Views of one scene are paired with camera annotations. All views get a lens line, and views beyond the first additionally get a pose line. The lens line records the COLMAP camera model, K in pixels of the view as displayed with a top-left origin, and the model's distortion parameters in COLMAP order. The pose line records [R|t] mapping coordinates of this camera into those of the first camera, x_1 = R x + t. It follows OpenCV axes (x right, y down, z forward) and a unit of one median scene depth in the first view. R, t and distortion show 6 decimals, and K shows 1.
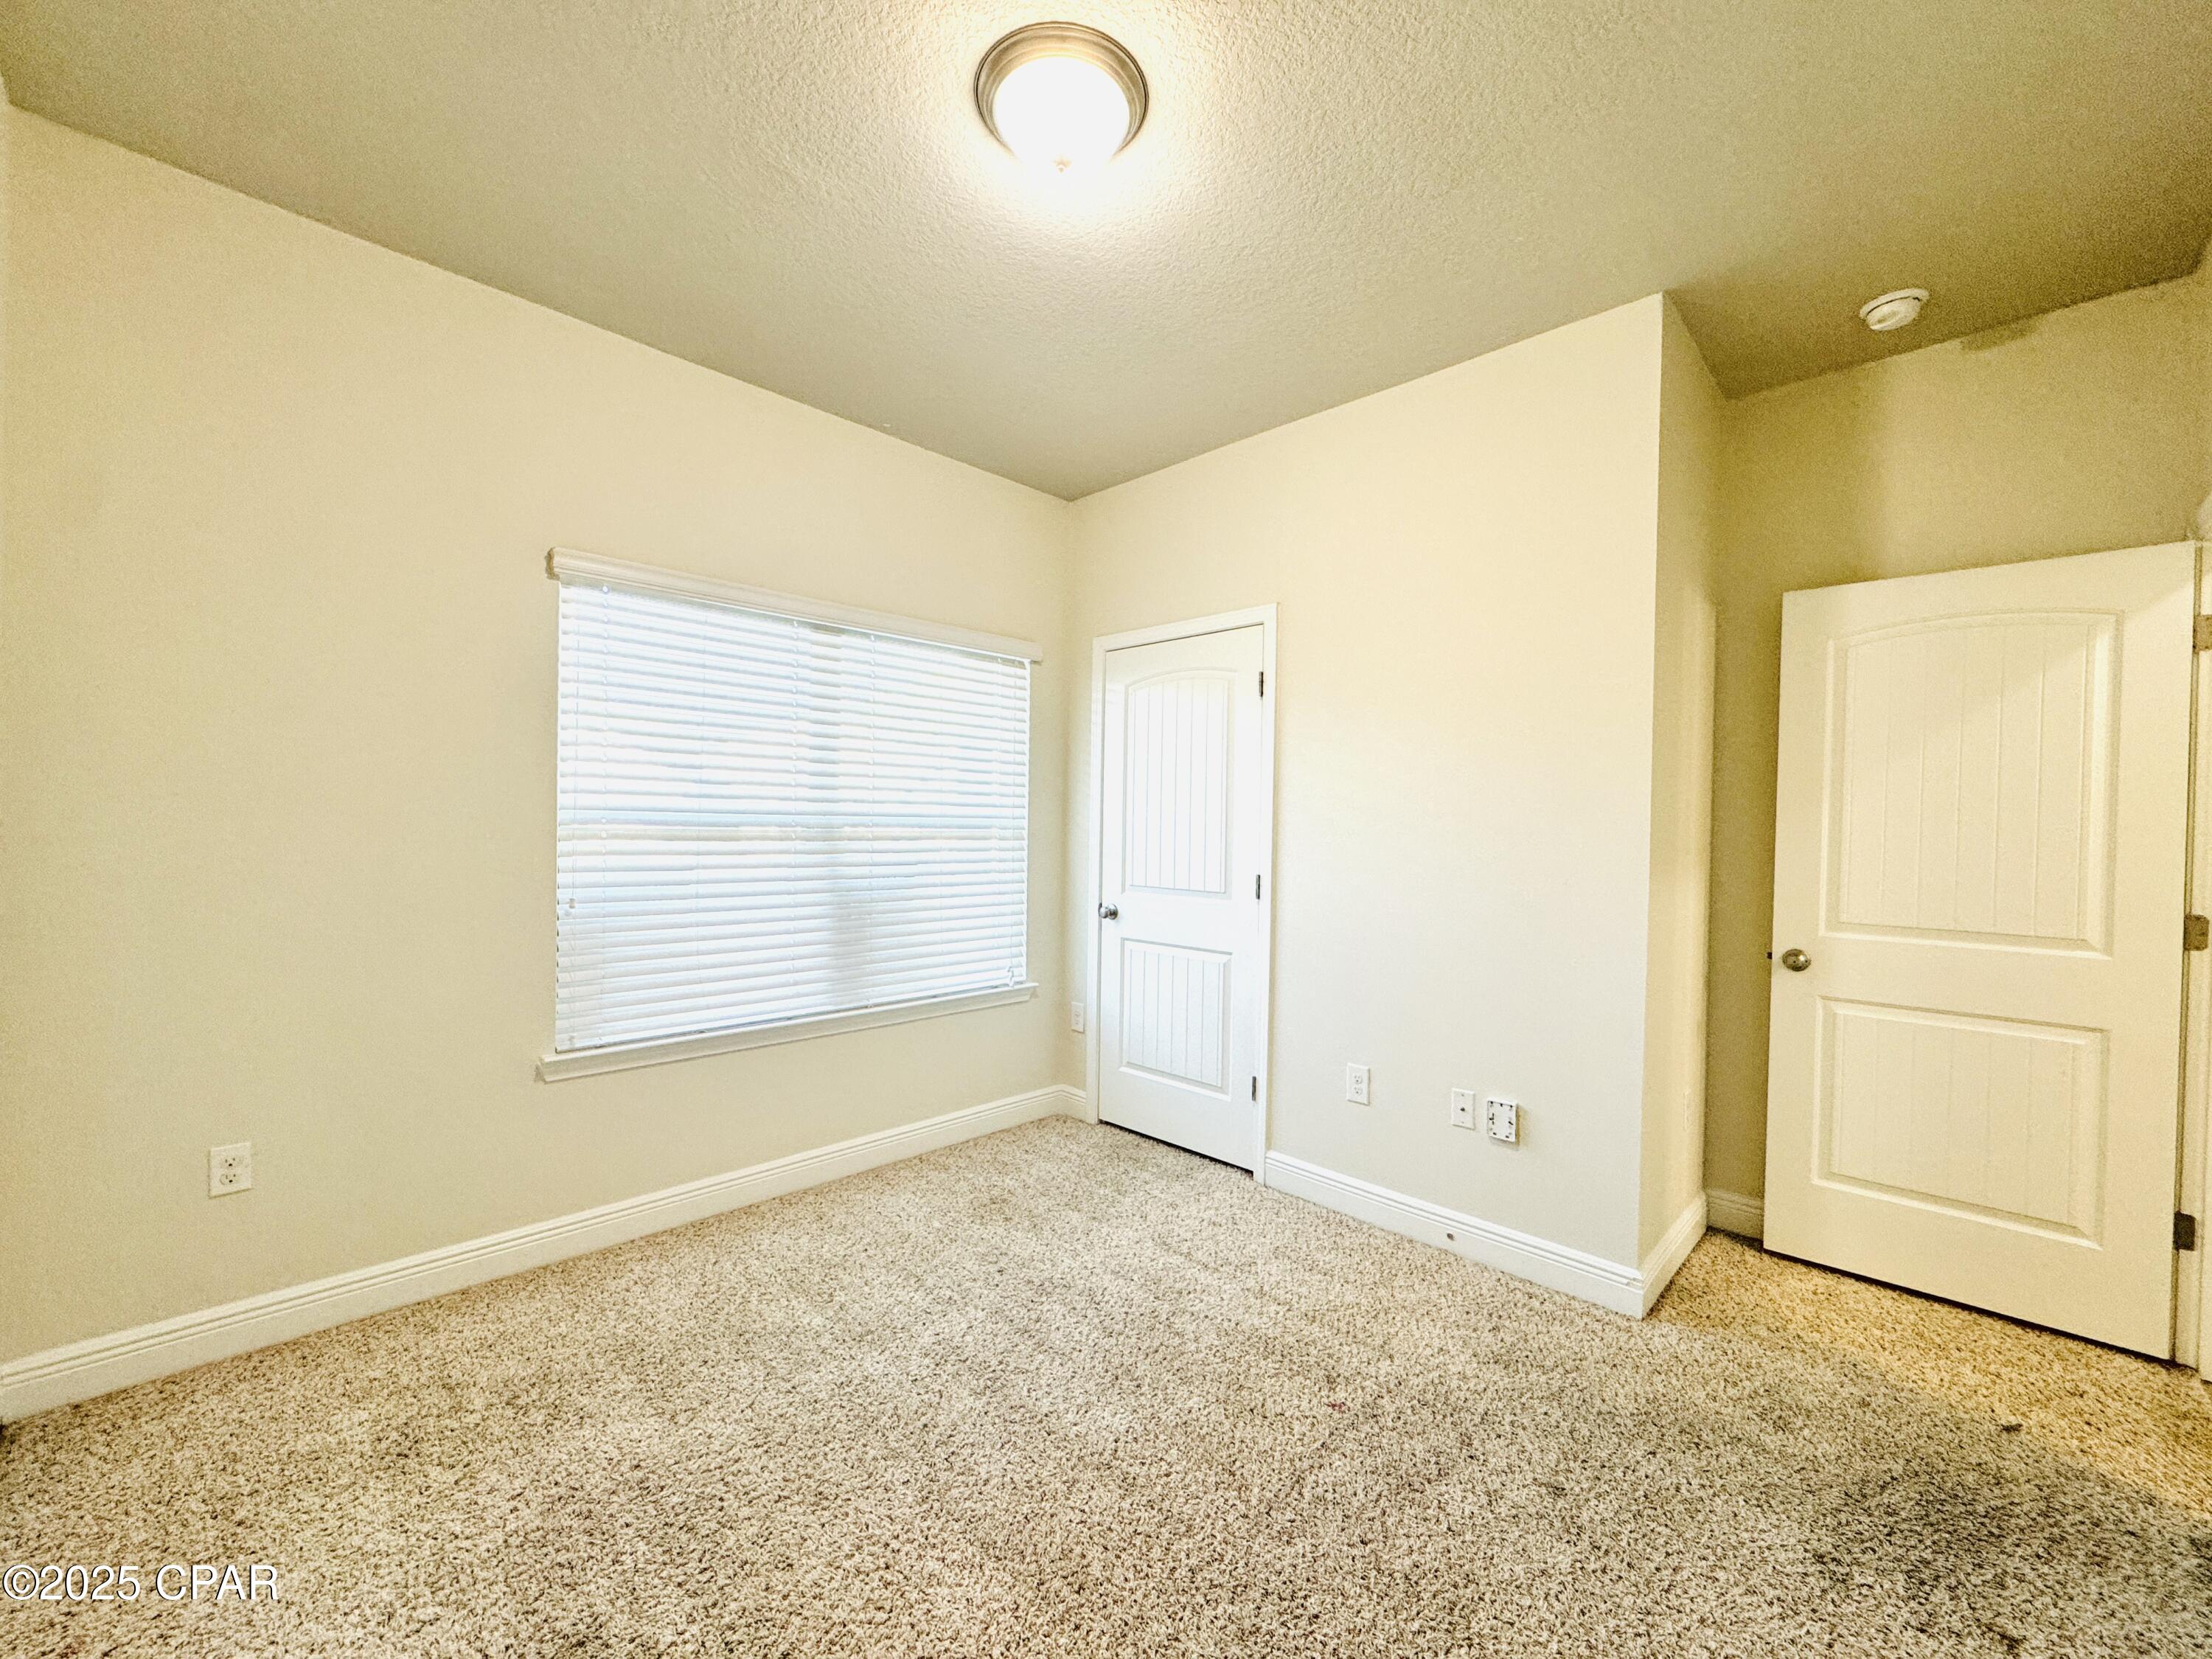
lens RADIAL K [[879.7, 0, 1087.6], [0, 879.7, 823.3], [0, 0, 1]] dist [-0.003775, 0.000307]
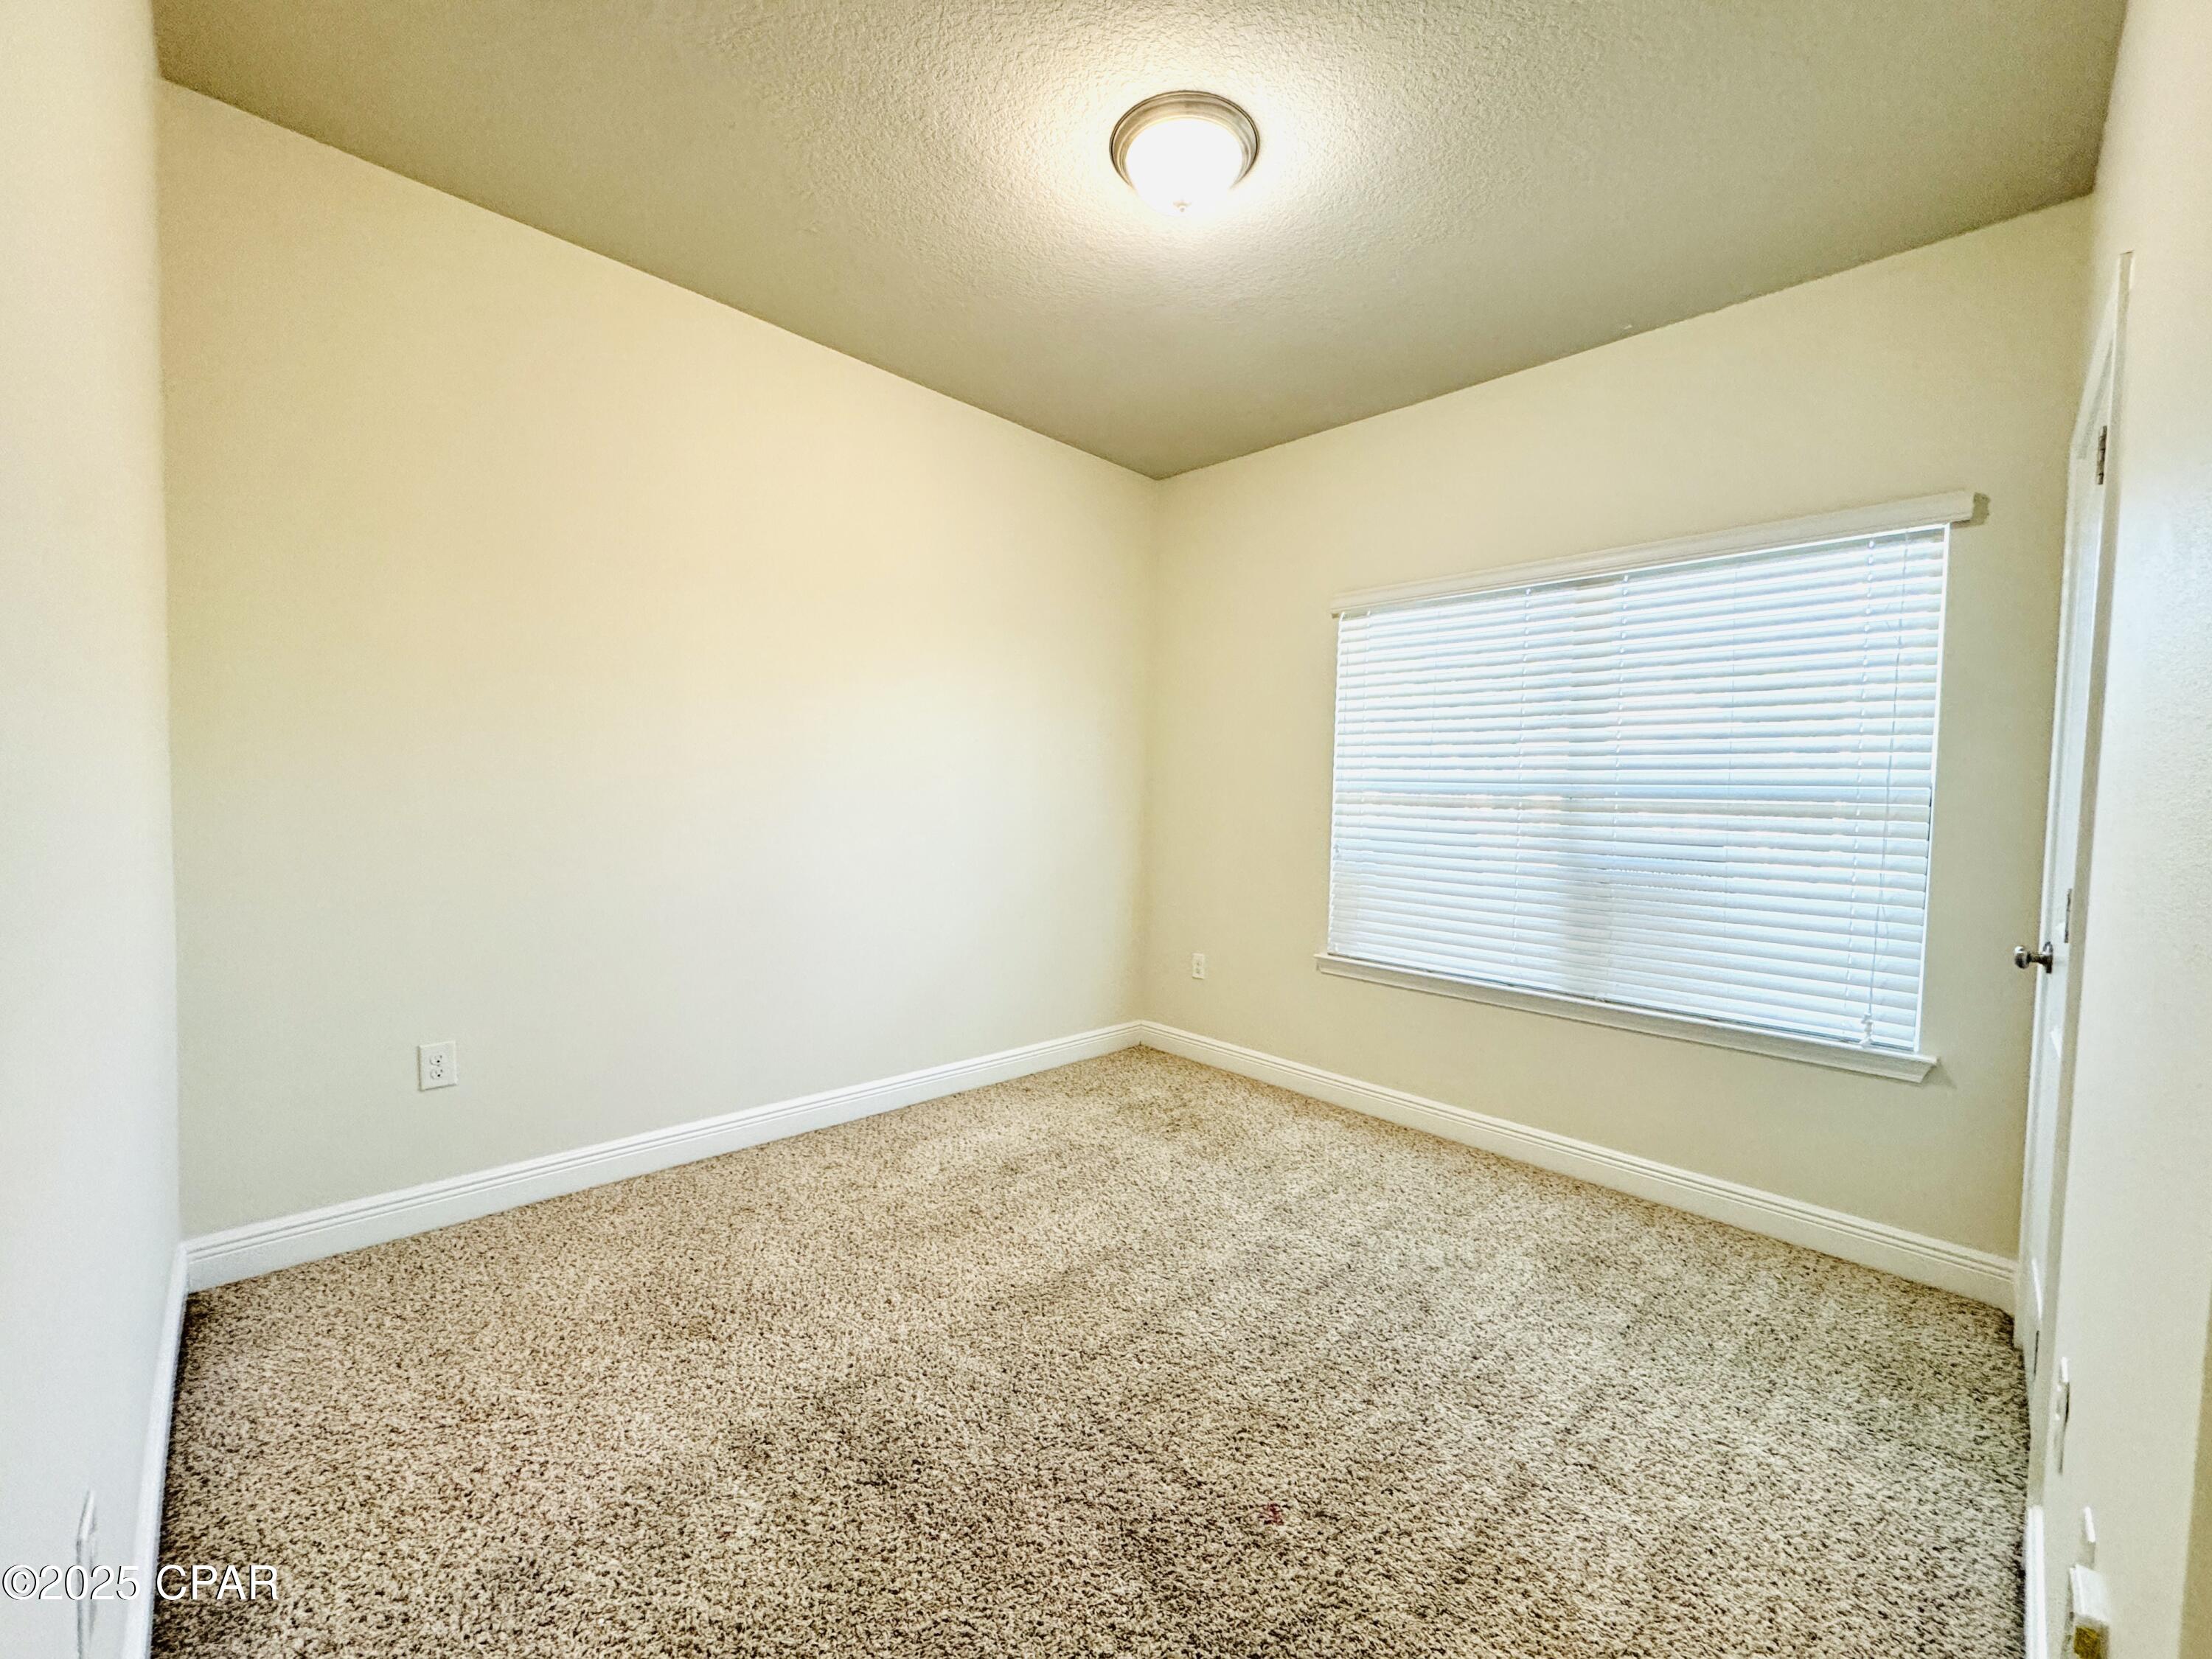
lens RADIAL K [[879.7, 0, 1107.6], [0, 879.7, 824.0], [0, 0, 1]] dist [-0.003775, 0.000307]
pose [[0.004331, 0.021920, -0.999750, 0.710727], [-0.024870, 0.999453, 0.021806, 0.028662], [0.999681, 0.024769, 0.004874, 0.566253]]
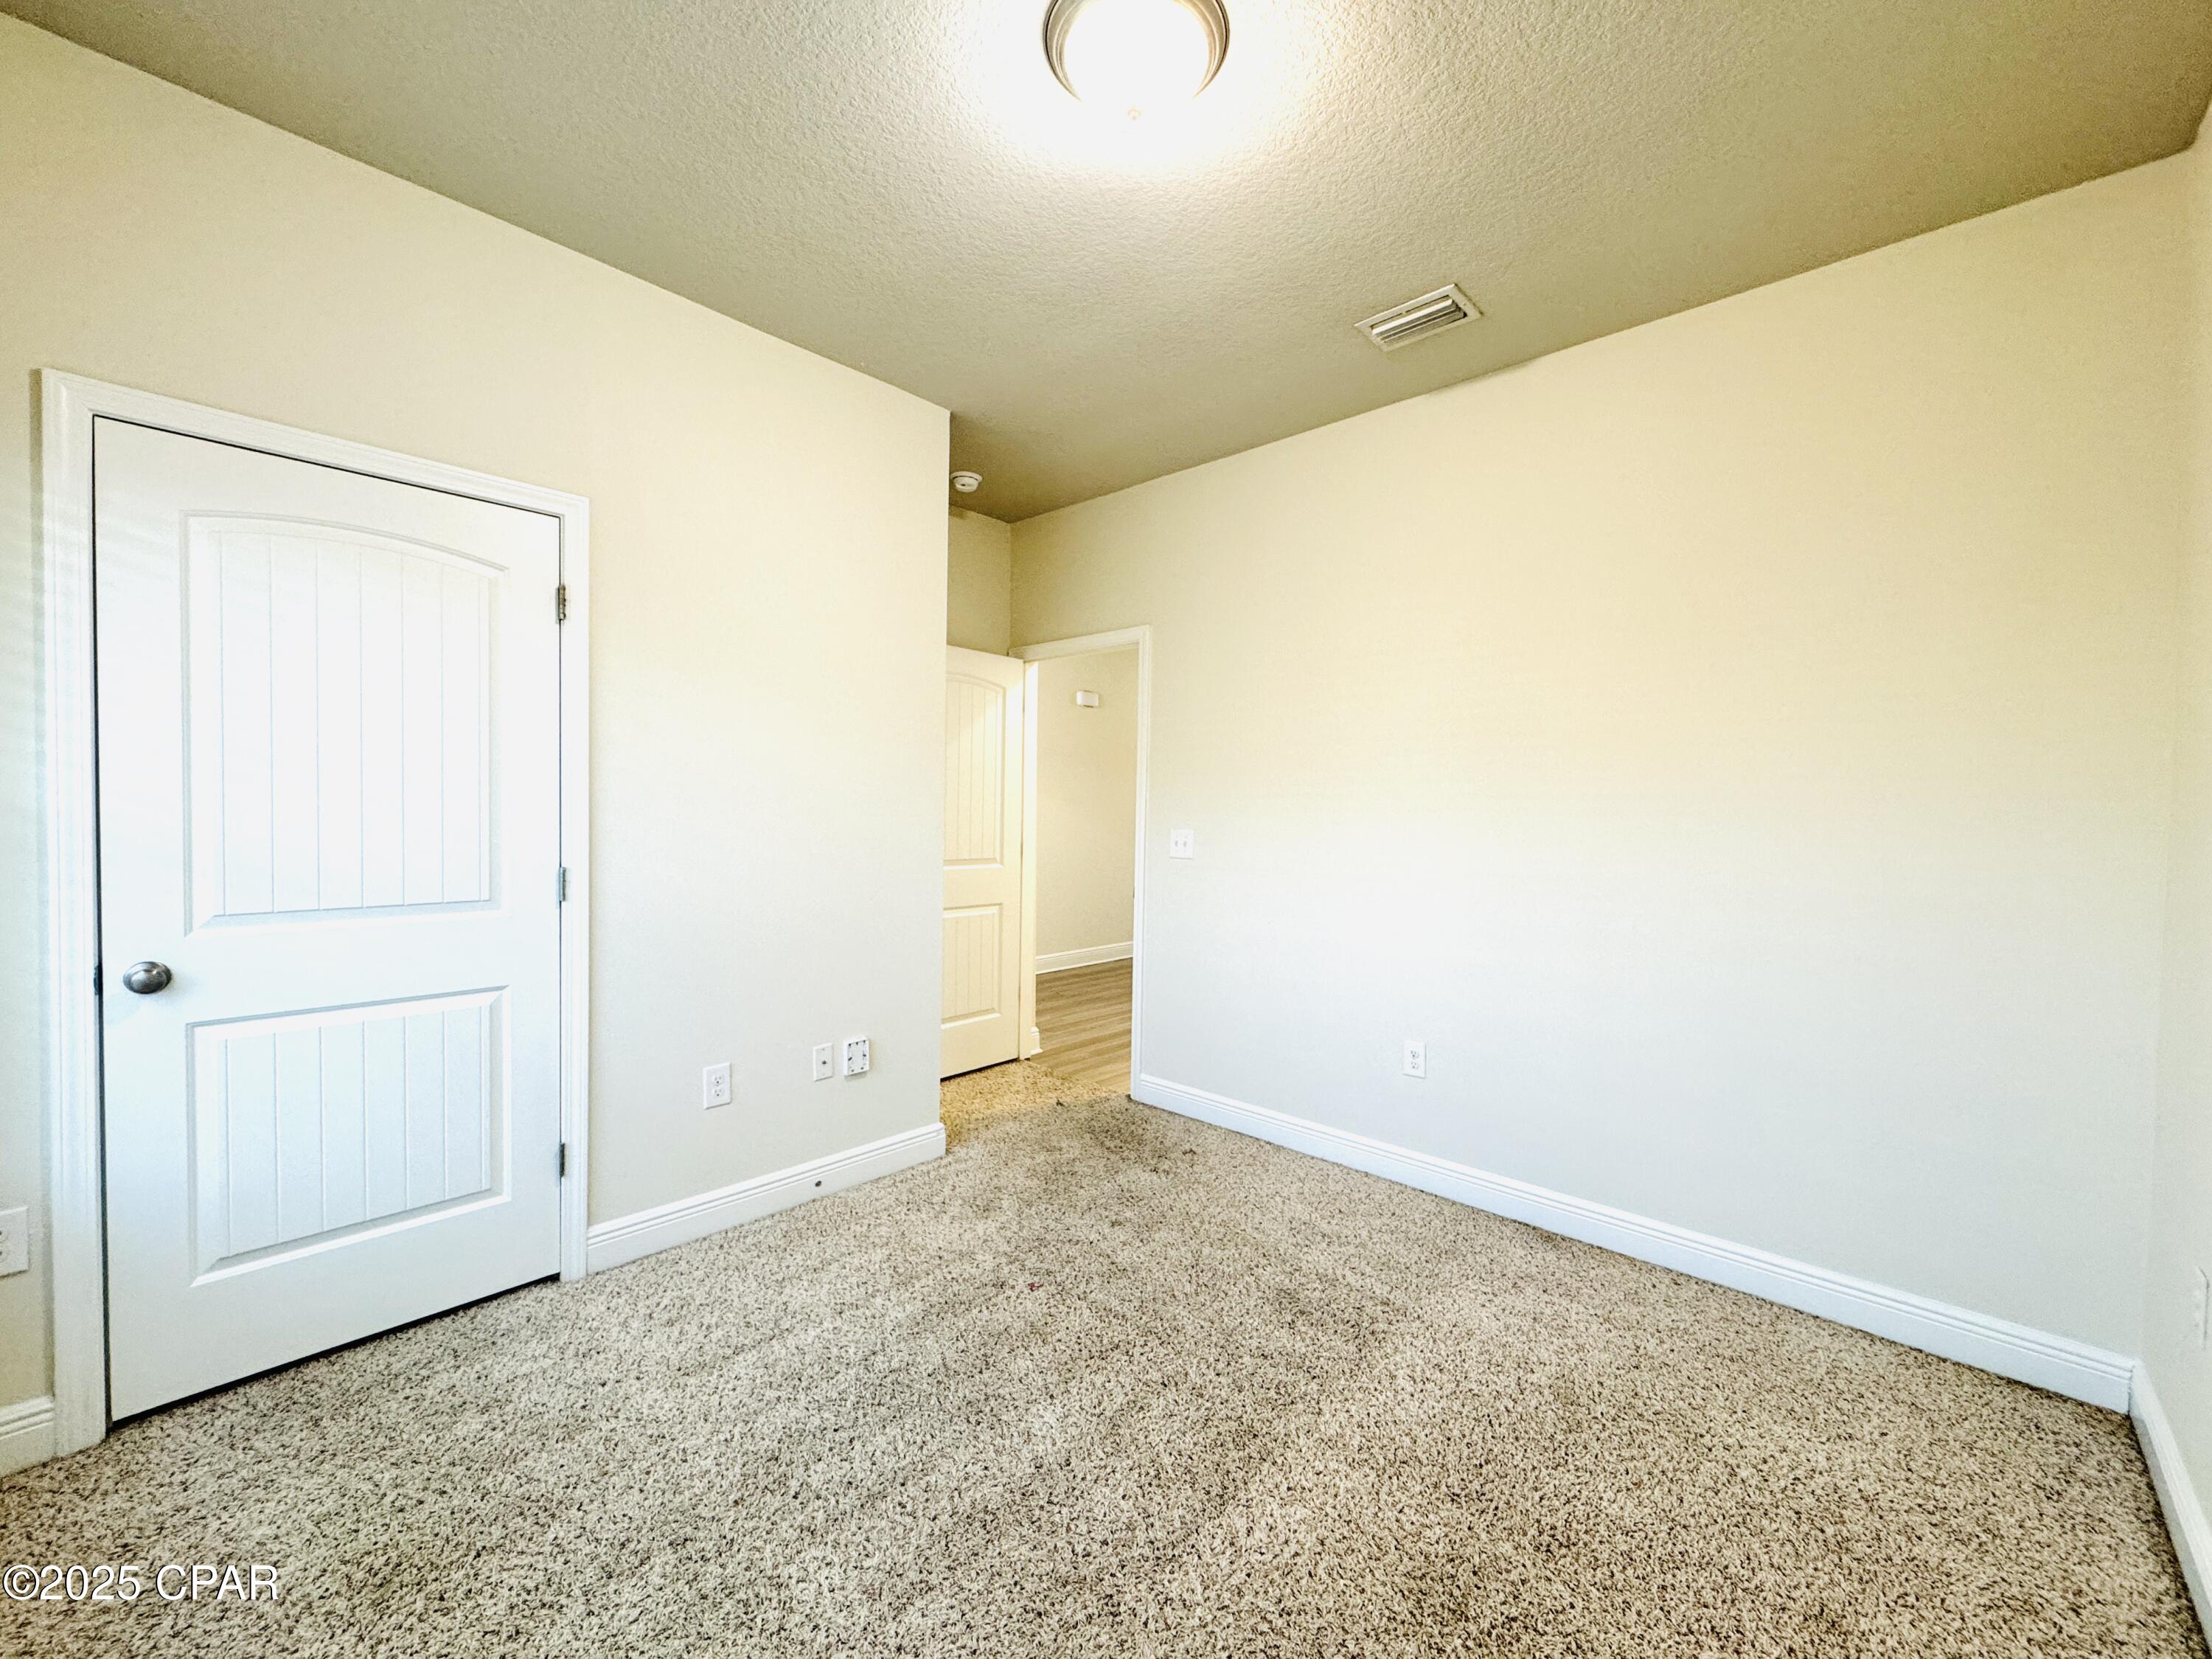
lens RADIAL K [[879.7, 0, 1106.9], [0, 879.7, 826.8], [0, 0, 1]] dist [-0.003775, 0.000307]
pose [[-0.034395, -0.038634, 0.998661, -0.604438], [-0.011179, 0.999205, 0.038270, -0.008290], [-0.999346, -0.009848, -0.034799, 0.640890]]
